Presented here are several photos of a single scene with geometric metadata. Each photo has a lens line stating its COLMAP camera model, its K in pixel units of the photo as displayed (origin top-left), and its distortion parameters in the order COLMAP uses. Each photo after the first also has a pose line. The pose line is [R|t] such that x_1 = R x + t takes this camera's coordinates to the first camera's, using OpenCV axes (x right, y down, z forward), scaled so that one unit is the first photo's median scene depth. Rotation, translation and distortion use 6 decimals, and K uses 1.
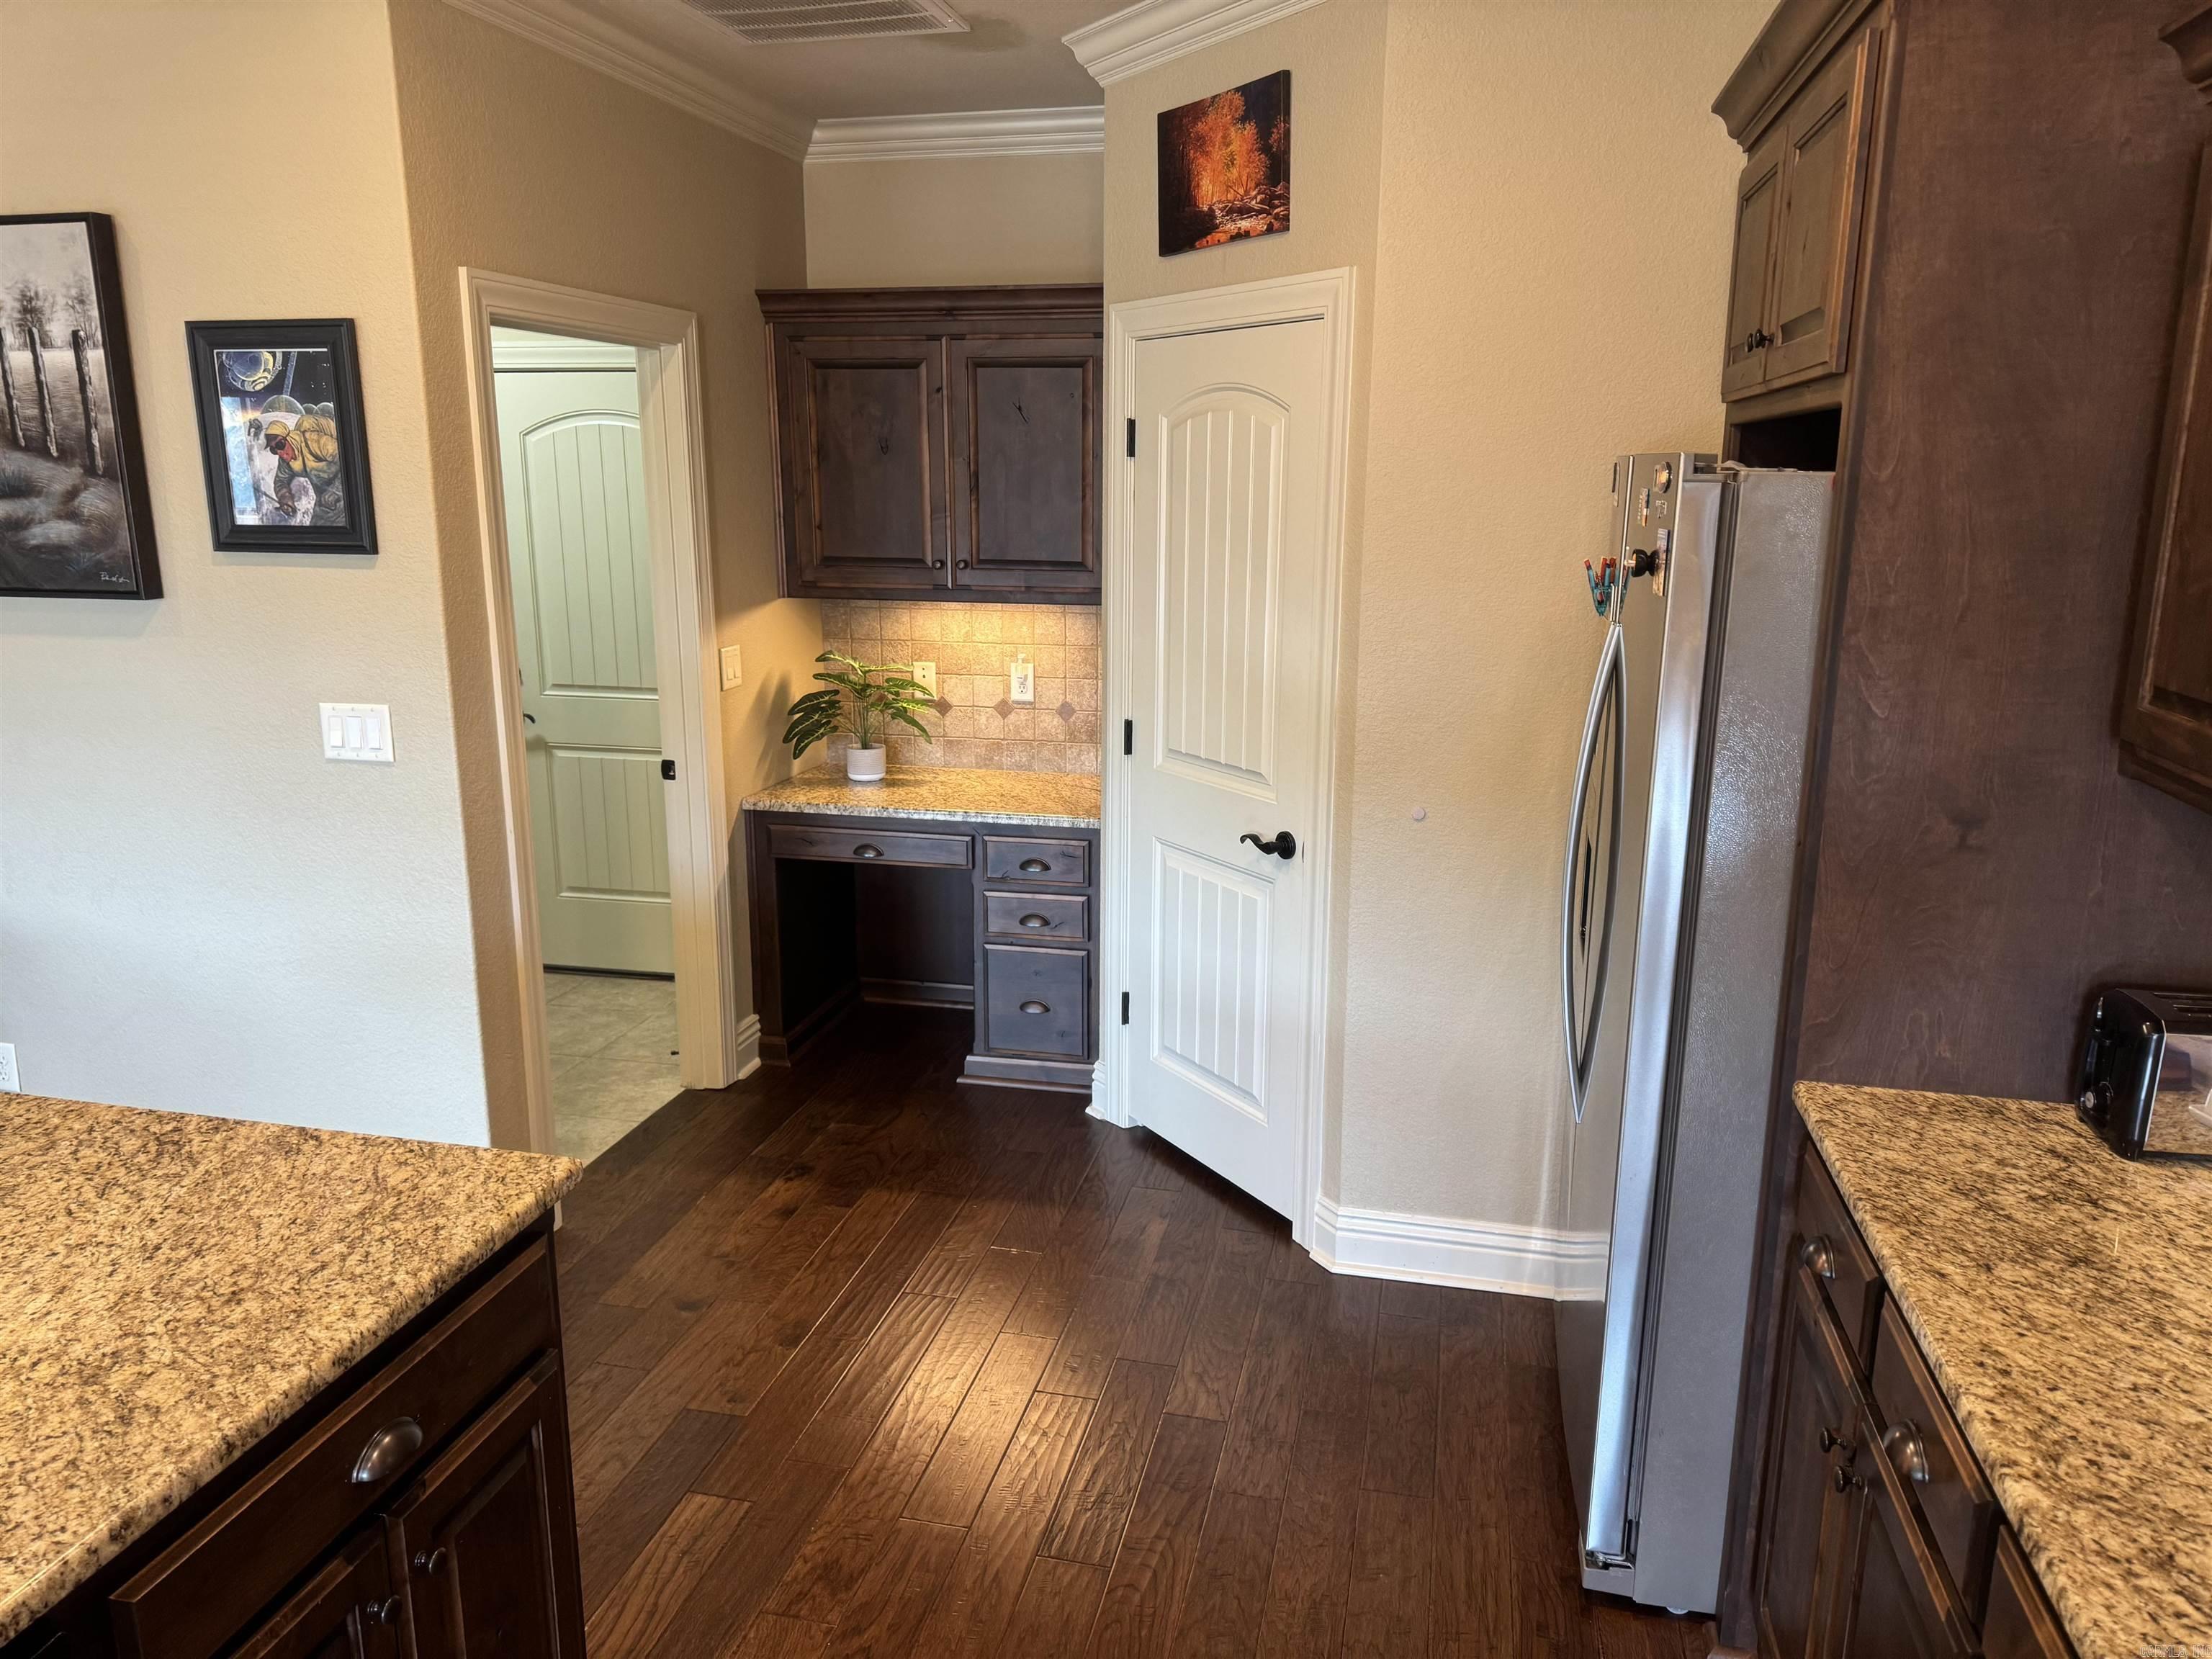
lens RADIAL K [[1552.9, 0, 1102.9], [0, 1552.9, 840.3], [0, 0, 1]] dist [0.023394, -0.005924]
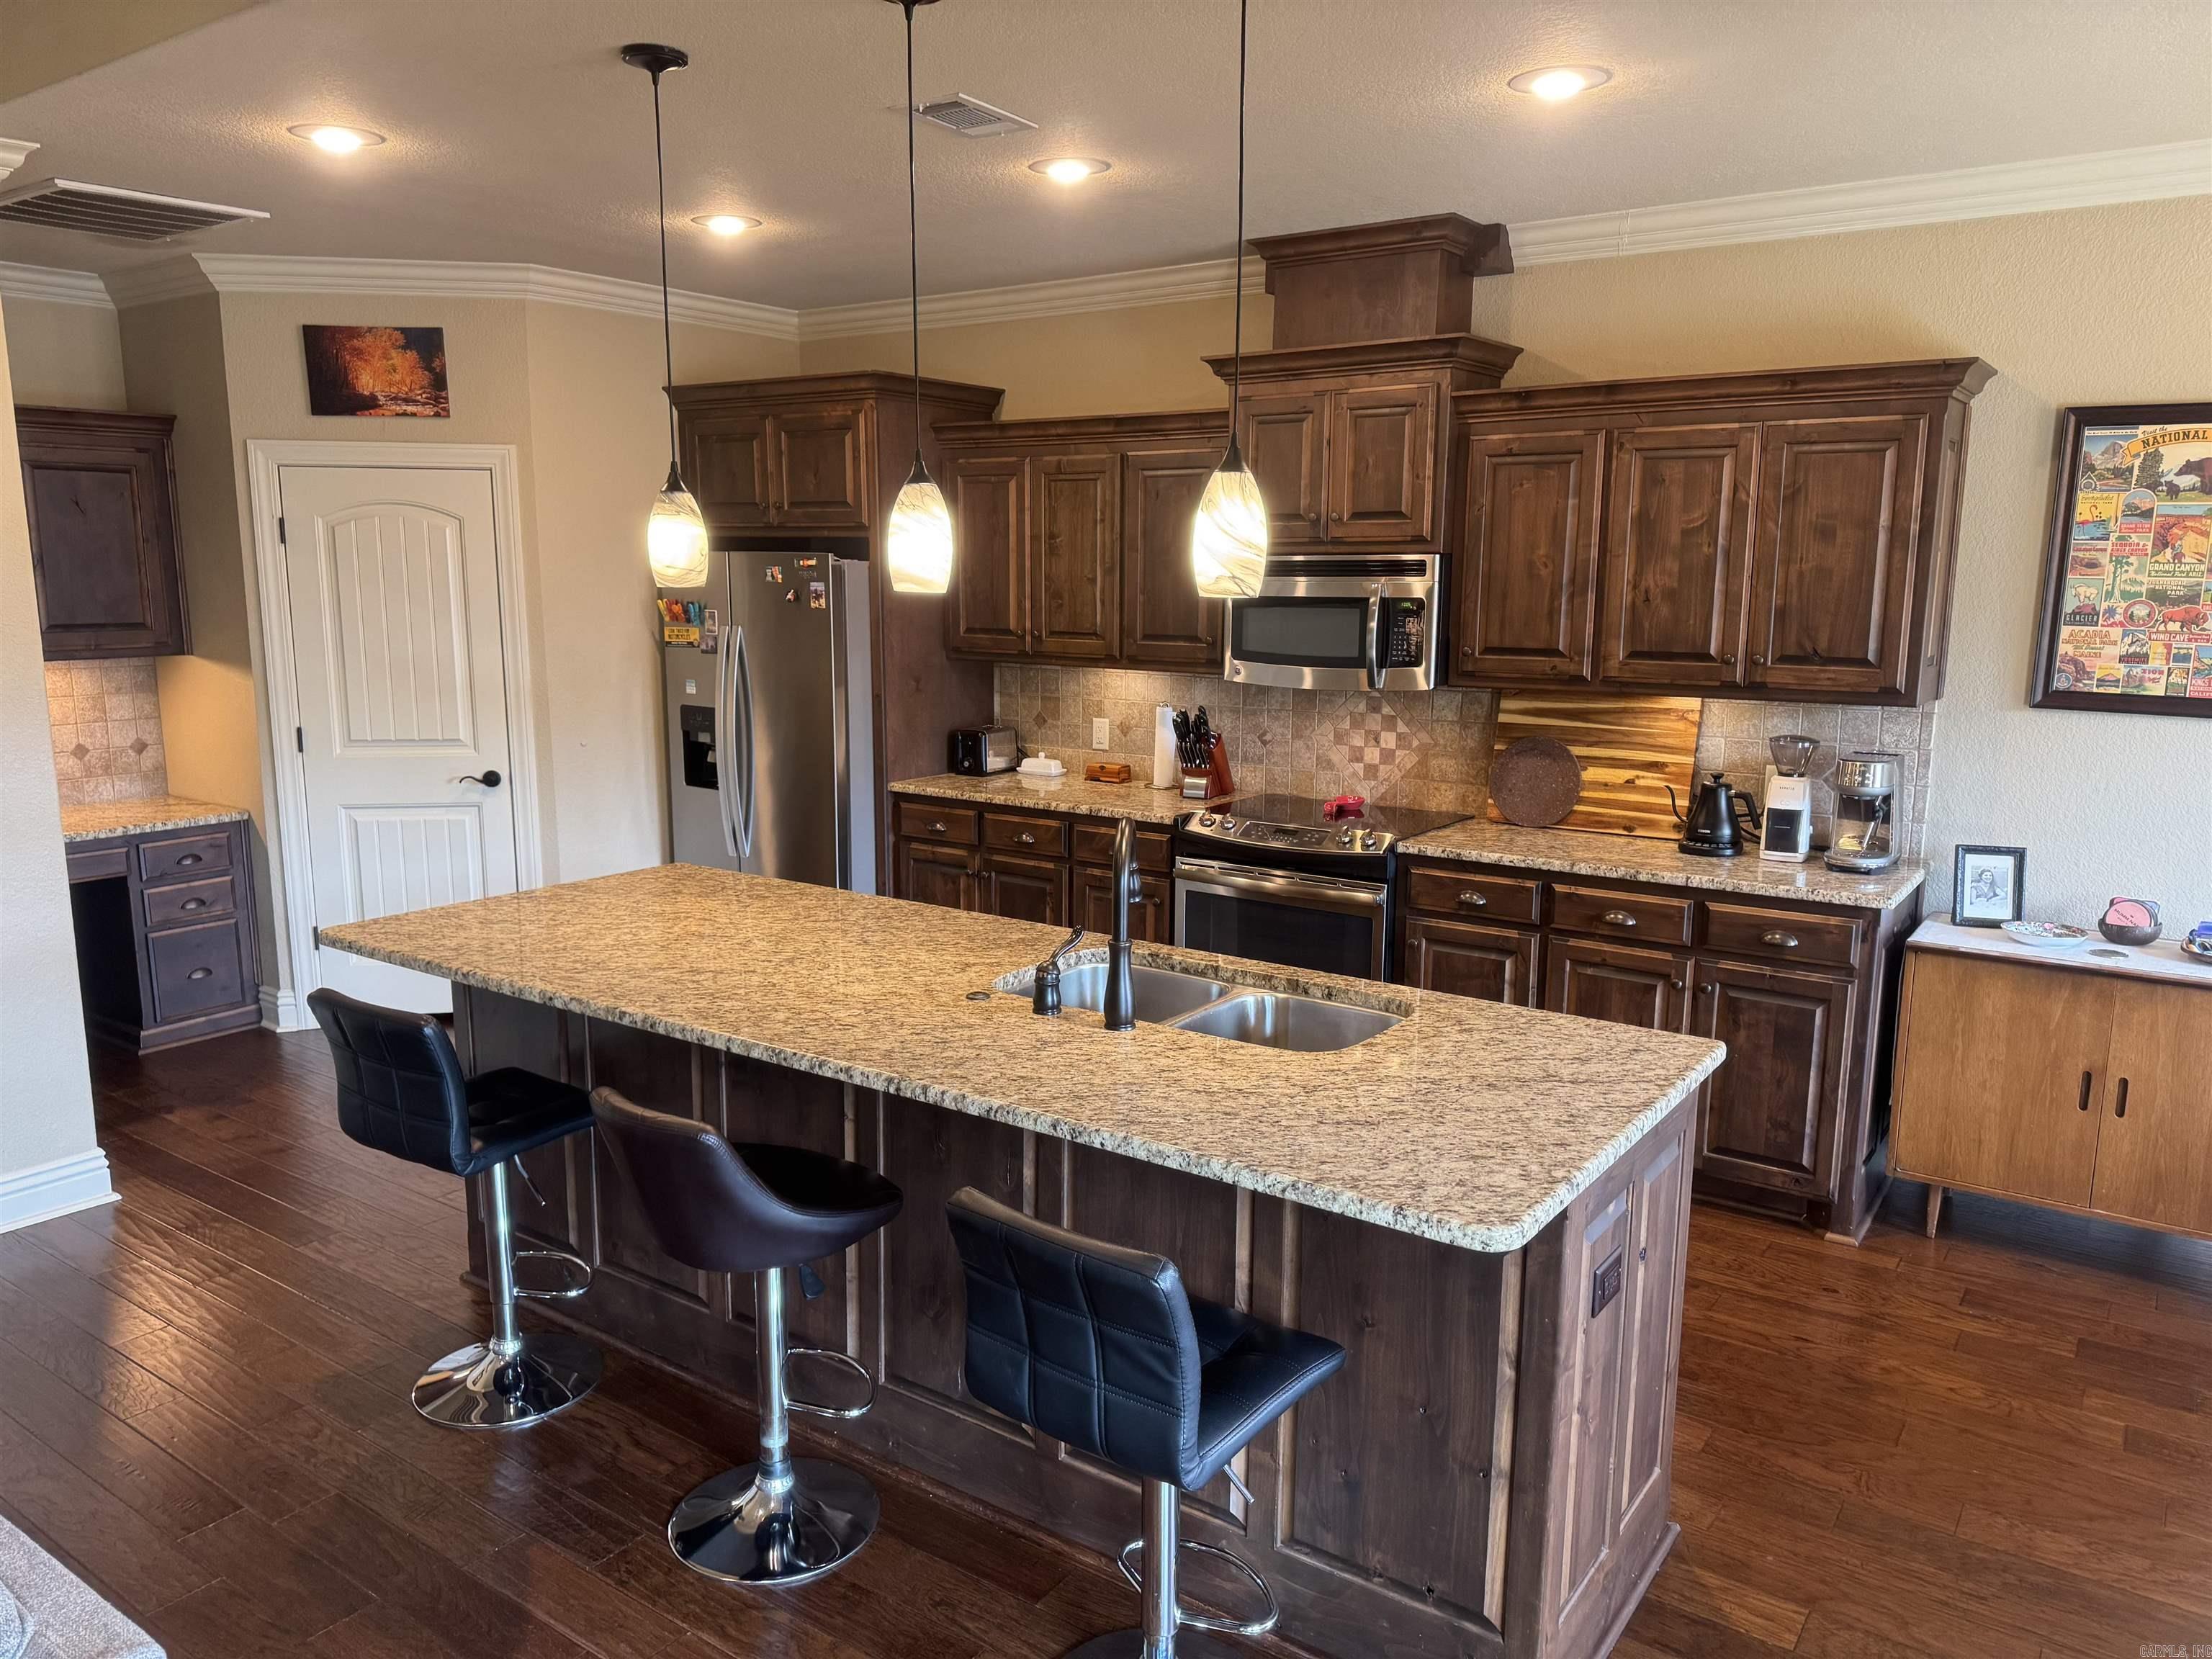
lens RADIAL K [[1552.9, 0, 1116.1], [0, 1552.9, 826.3], [0, 0, 1]] dist [0.023394, -0.005924]
pose [[0.391223, -0.162487, 0.905838, -1.058223], [0.207243, 0.974563, 0.085308, 0.044719], [-0.896658, 0.154354, 0.414945, -0.258493]]
